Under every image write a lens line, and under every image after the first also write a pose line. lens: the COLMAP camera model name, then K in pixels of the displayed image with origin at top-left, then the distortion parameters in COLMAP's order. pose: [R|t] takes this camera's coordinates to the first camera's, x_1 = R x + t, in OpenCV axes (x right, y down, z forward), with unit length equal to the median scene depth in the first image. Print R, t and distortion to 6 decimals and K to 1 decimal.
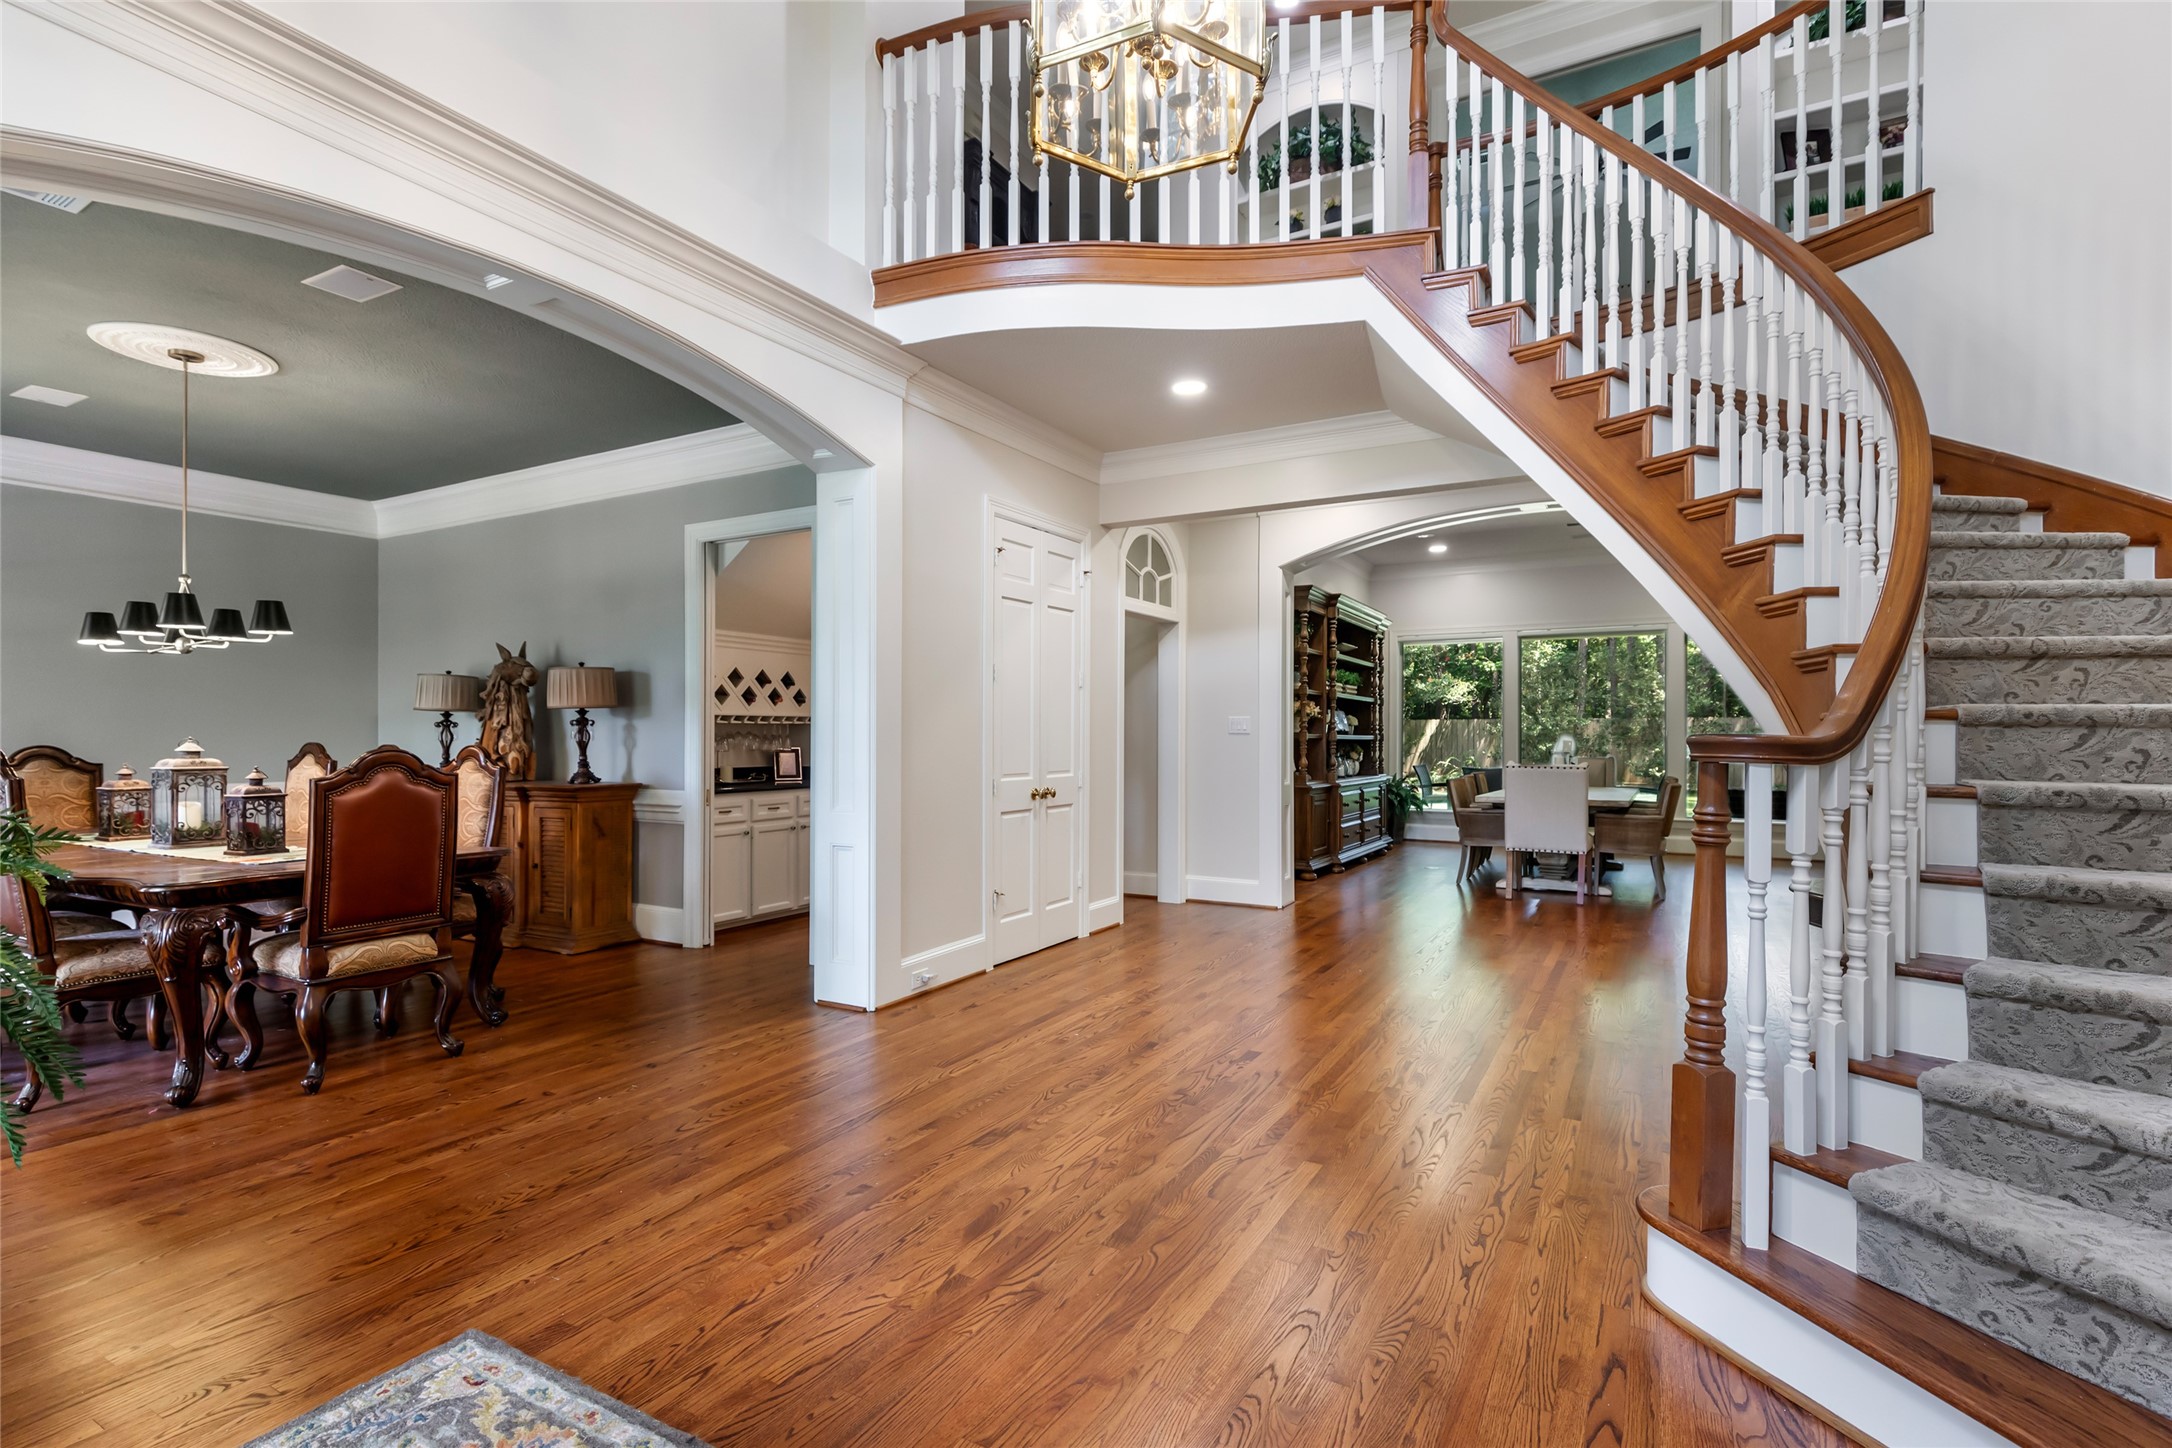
lens RADIAL K [[998.1, 0, 1081.2], [0, 998.1, 722.9], [0, 0, 1]] dist [0.019931, 0.000251]
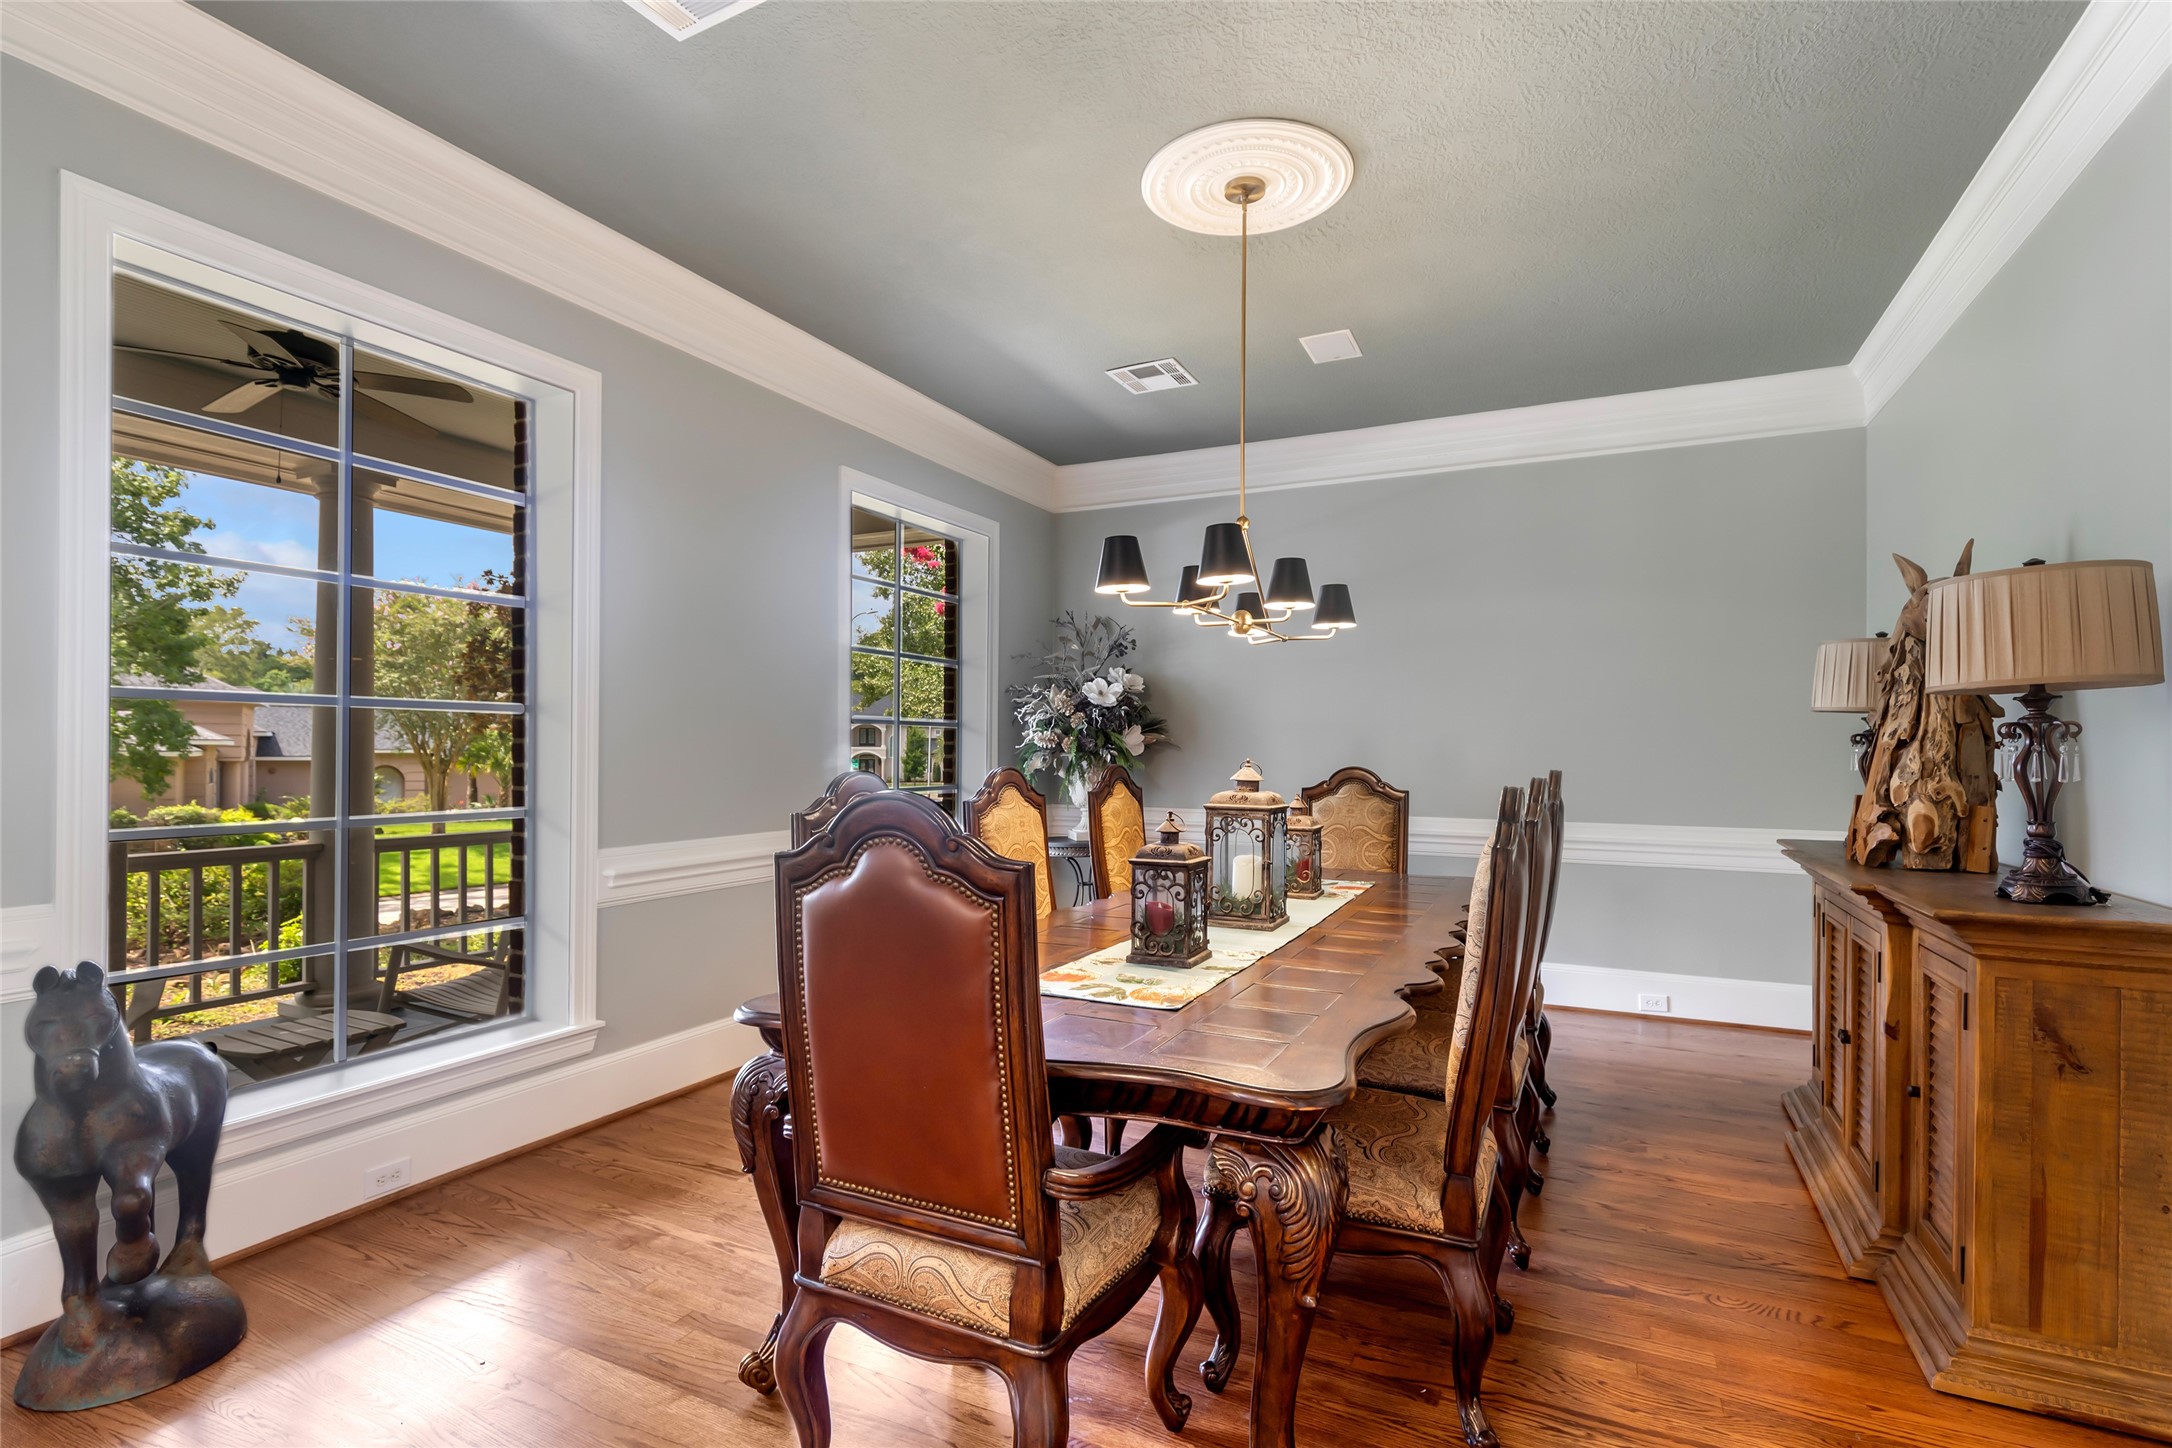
lens RADIAL K [[1044.8, 0, 1085.4], [0, 1044.8, 737.1], [0, 0, 1]] dist [-0.003794, 0.000660]
pose [[0.055082, -0.009820, -0.998434, -0.143736], [0.005121, 0.999941, -0.009552, 0.003927], [0.998469, -0.004587, 0.055129, 0.626513]]
